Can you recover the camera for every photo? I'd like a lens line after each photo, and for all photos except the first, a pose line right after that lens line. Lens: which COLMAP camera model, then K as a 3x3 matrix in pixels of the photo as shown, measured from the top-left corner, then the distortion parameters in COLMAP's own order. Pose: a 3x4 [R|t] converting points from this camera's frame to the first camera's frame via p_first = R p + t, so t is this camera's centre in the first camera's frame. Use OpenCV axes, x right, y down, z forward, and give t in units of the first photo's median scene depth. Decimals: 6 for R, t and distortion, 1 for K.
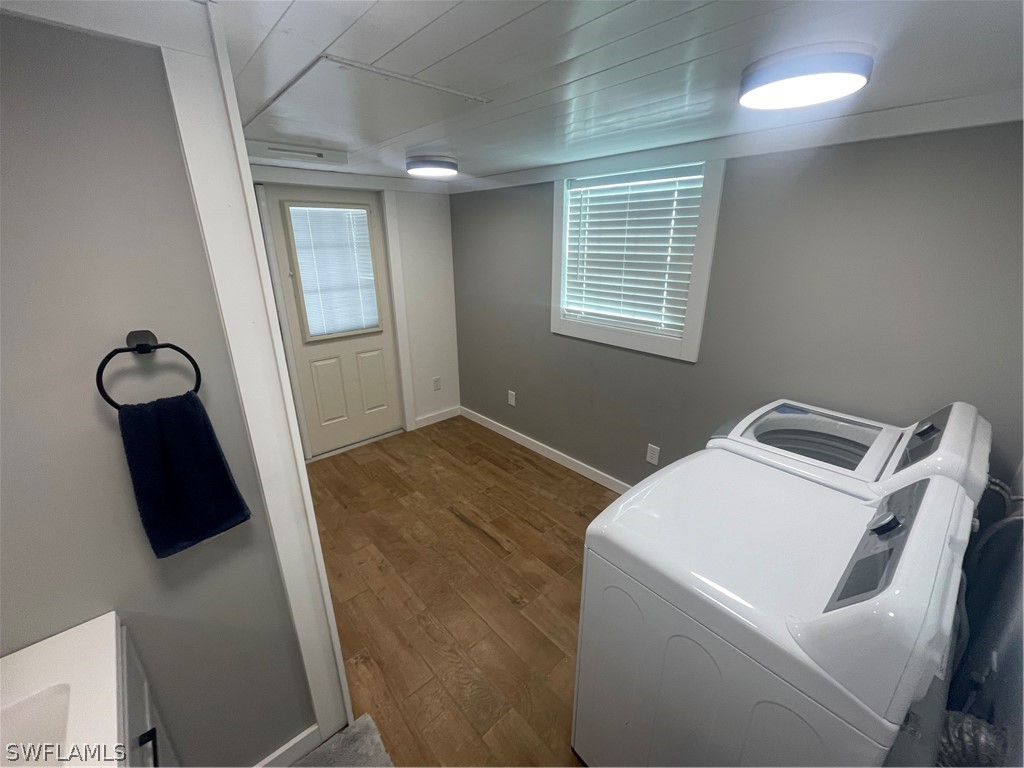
lens RADIAL K [[414.4, 0, 513.1], [0, 414.4, 384.2], [0, 0, 1]] dist [-0.003872, 0.000329]
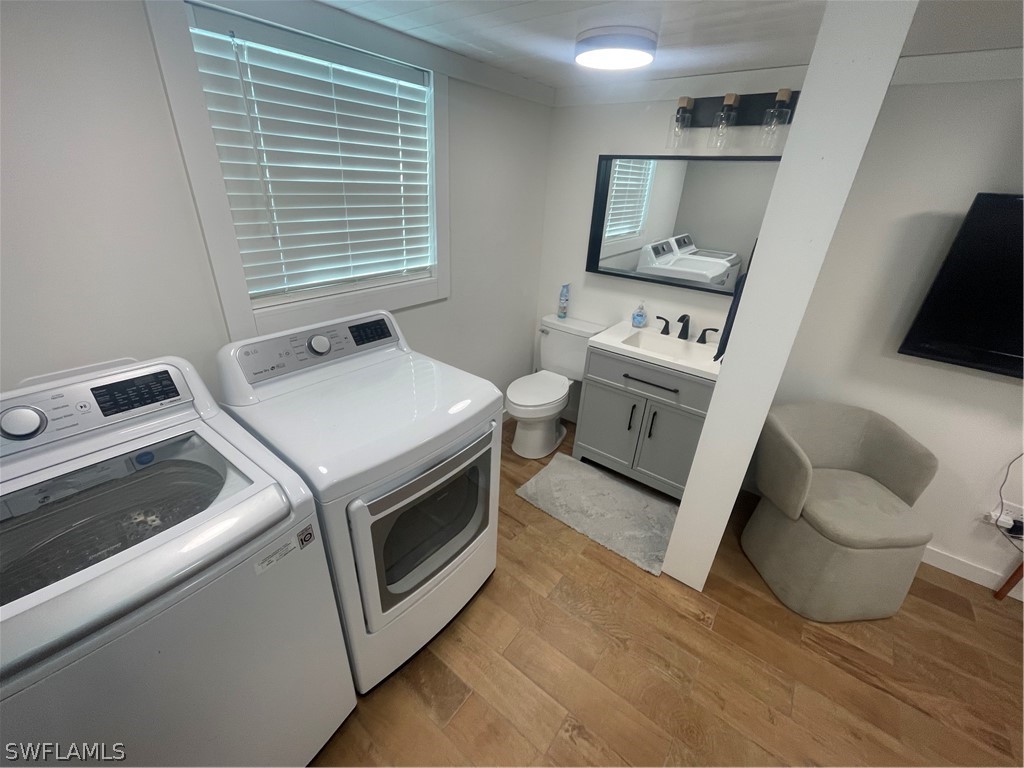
lens RADIAL K [[414.4, 0, 513.1], [0, 414.4, 384.2], [0, 0, 1]] dist [-0.003872, 0.000329]
pose [[-0.981813, 0.041658, -0.185222, 0.170520], [-0.103446, 0.700687, 0.705930, -0.270743], [0.159191, 0.712252, -0.683634, 0.835132]]
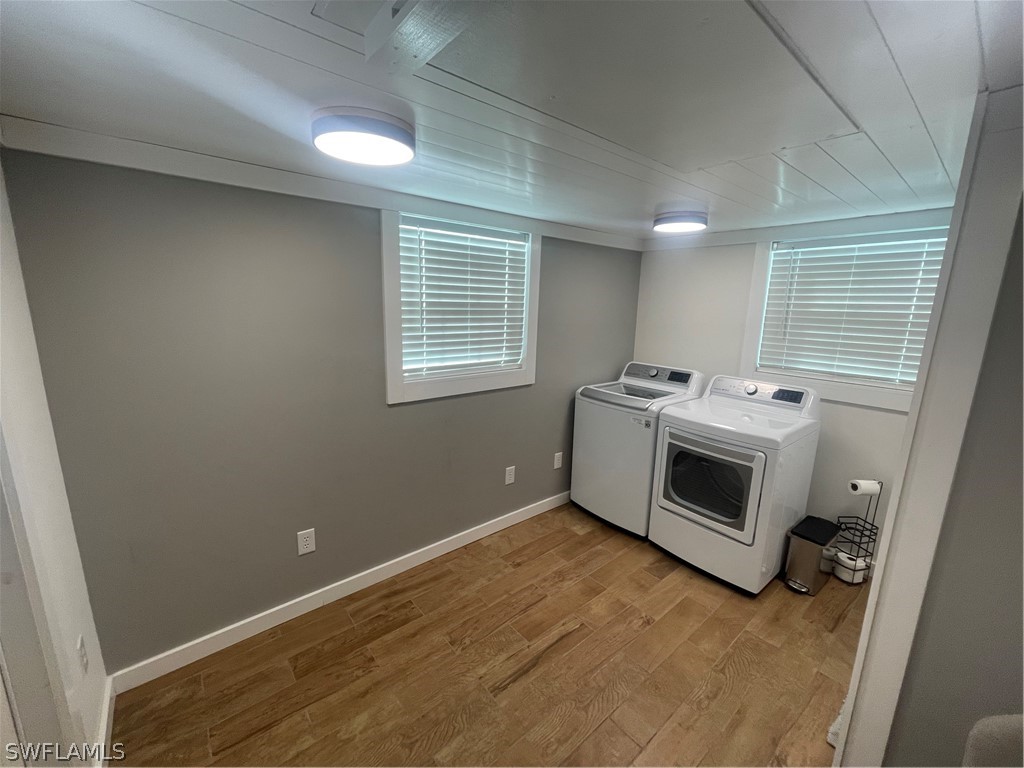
lens RADIAL K [[414.4, 0, 513.1], [0, 414.4, 384.2], [0, 0, 1]] dist [-0.003872, 0.000329]
pose [[0.038579, -0.192319, 0.980574, -0.735008], [0.309743, 0.935272, 0.171248, -0.258949], [-0.950037, 0.297119, 0.095651, 0.835774]]
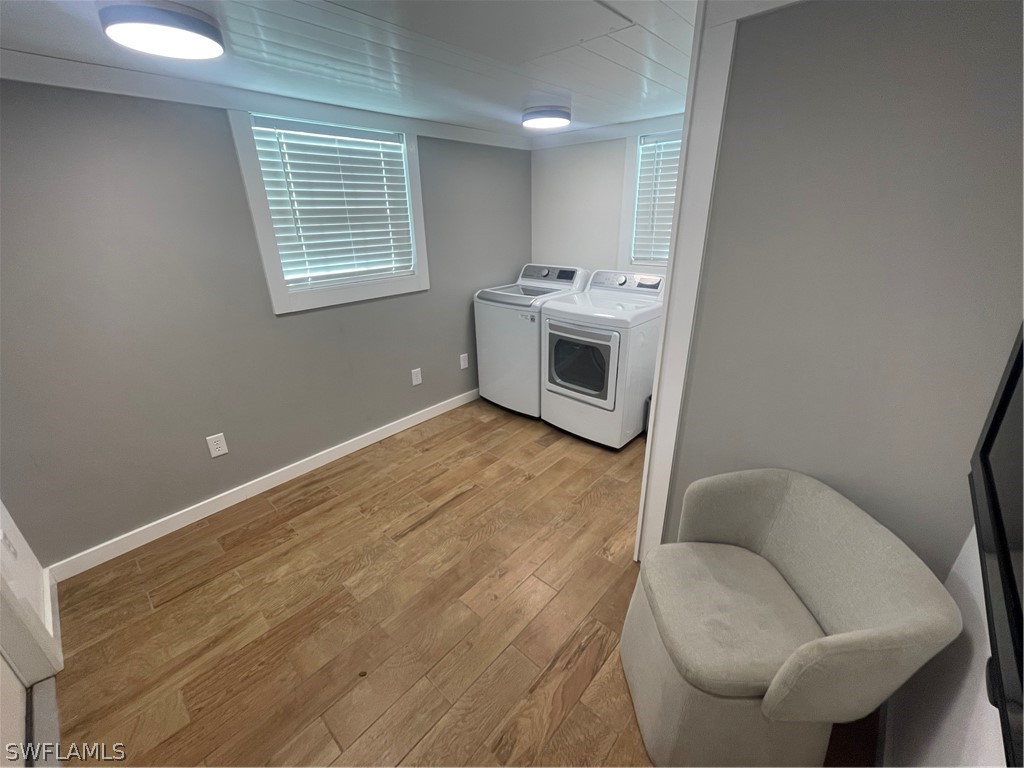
lens RADIAL K [[414.4, 0, 513.1], [0, 414.4, 384.2], [0, 0, 1]] dist [-0.003872, 0.000329]
pose [[-0.099387, -0.374535, 0.921871, -0.851402], [0.349172, 0.854417, 0.384774, -0.188292], [-0.931773, 0.360133, 0.045859, 0.705692]]
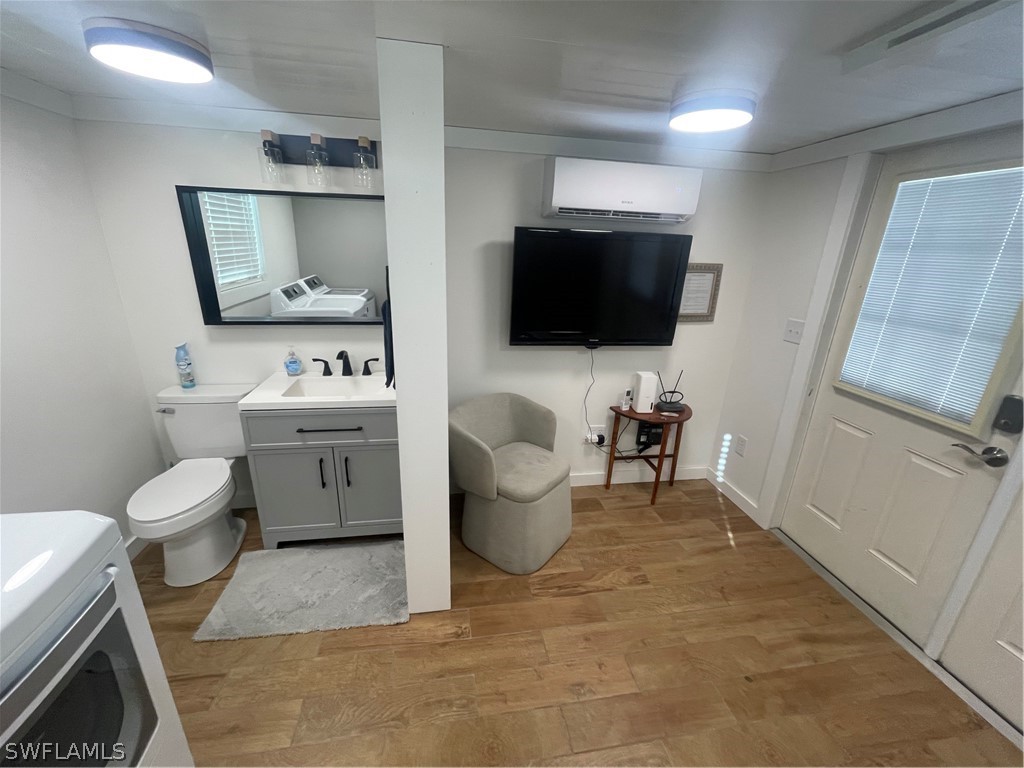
lens RADIAL K [[414.4, 0, 513.1], [0, 414.4, 384.2], [0, 0, 1]] dist [-0.003872, 0.000329]
pose [[-0.536956, 0.252887, -0.804814, 0.155653], [-0.312098, 0.826776, 0.468013, -0.240403], [0.783755, 0.502484, -0.365017, 0.805177]]
